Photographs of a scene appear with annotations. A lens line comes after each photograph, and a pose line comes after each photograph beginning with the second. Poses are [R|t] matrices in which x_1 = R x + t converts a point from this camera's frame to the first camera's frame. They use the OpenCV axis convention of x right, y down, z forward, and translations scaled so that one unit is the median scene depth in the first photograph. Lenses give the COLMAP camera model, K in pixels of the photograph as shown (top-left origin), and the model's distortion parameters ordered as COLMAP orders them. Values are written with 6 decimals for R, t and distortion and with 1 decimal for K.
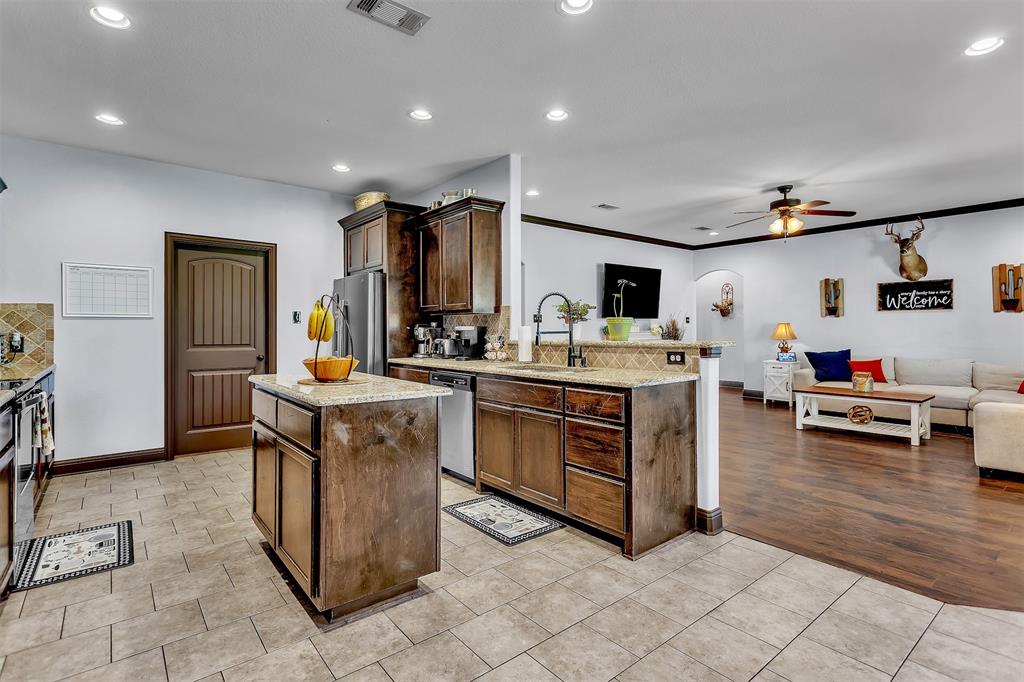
lens RADIAL K [[494.6, 0, 506.5], [0, 494.6, 338.7], [0, 0, 1]] dist [-0.001497, 0.000372]
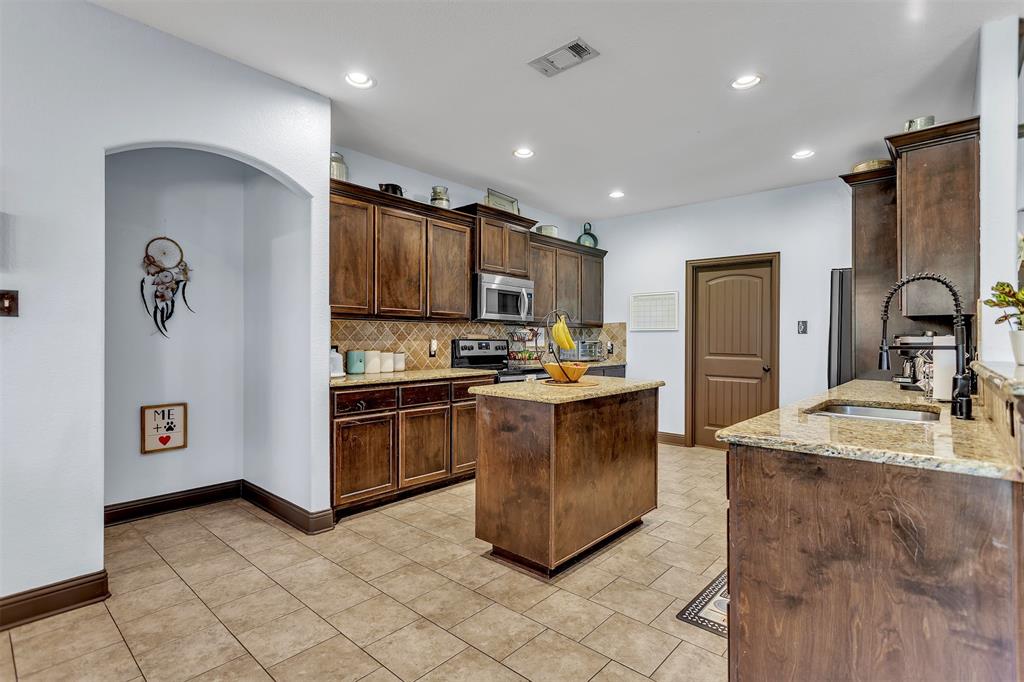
lens RADIAL K [[490.3, 0, 512.0], [0, 490.3, 341.0], [0, 0, 1]] dist [0.003268, 0.000306]
pose [[0.165226, 0.006325, -0.986236, 0.515585], [-0.022239, 0.999749, 0.002686, -0.010661], [0.986005, 0.021489, 0.165325, 0.427406]]
